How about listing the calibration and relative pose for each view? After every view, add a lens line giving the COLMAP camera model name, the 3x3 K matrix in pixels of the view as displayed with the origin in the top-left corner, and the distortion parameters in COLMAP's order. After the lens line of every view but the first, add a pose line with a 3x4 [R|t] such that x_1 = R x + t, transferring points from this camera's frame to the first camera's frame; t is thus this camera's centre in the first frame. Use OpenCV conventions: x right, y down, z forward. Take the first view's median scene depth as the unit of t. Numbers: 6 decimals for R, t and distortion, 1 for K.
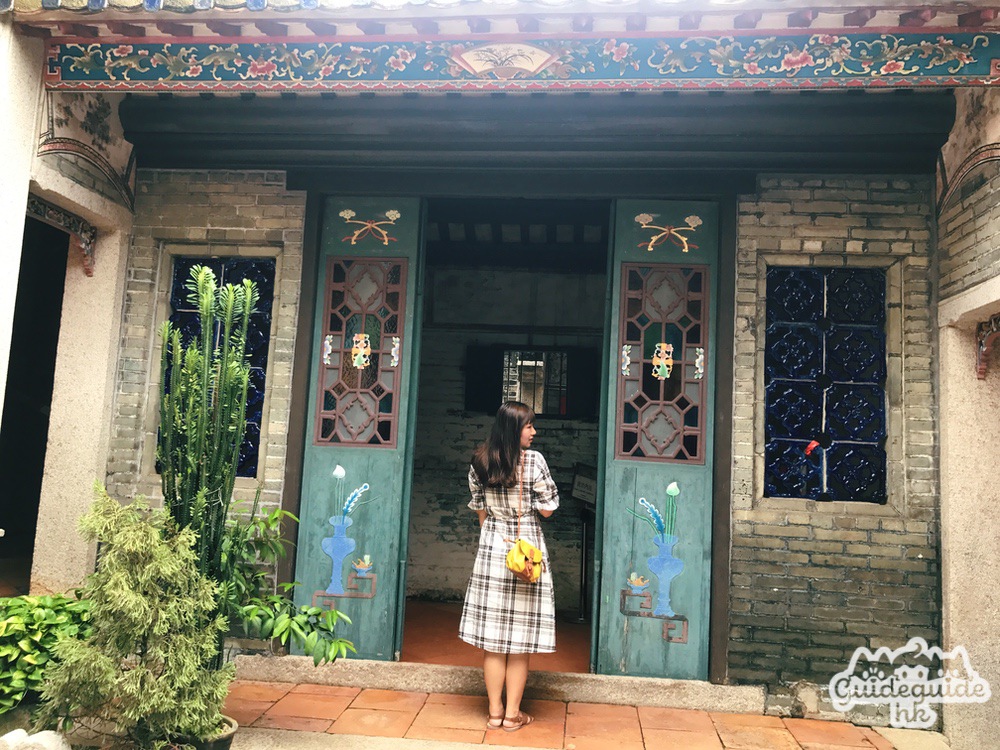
lens RADIAL K [[812.4, 0, 500.7], [0, 812.4, 372.6], [0, 0, 1]] dist [0.045812, -0.019610]
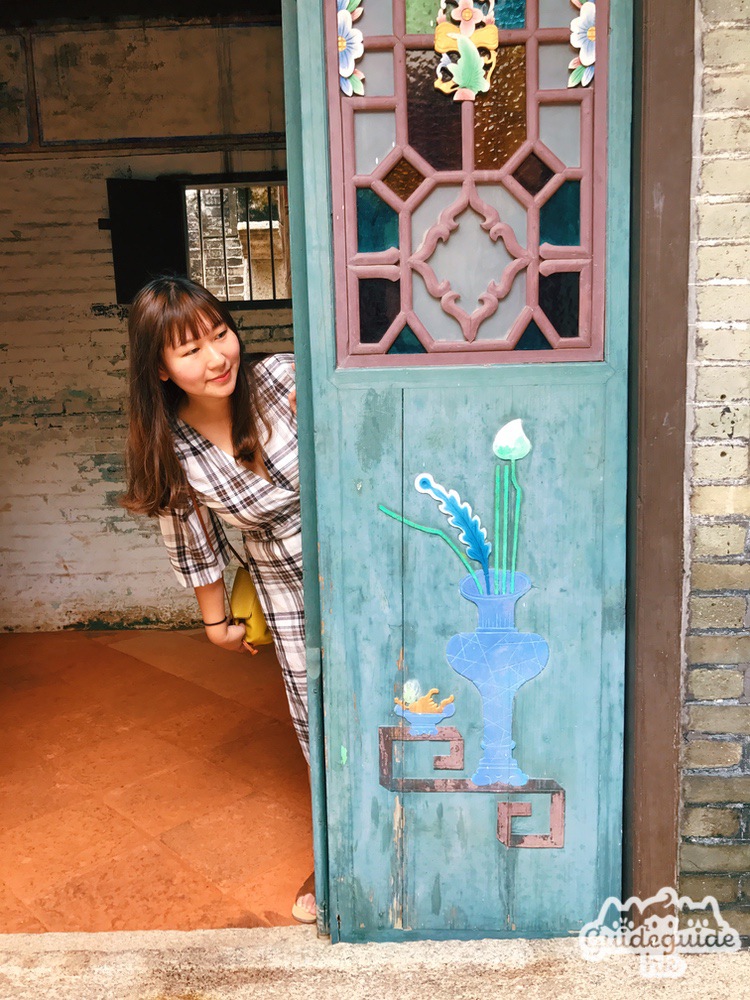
lens RADIAL K [[812.4, 0, 367.3], [0, 812.4, 499.7], [0, 0, 1]] dist [0.045812, -0.019610]
pose [[0.994216, -0.092782, 0.054083, 0.130889], [0.076243, 0.964458, 0.252997, 0.076472], [-0.075635, -0.247410, 0.965954, 0.670757]]
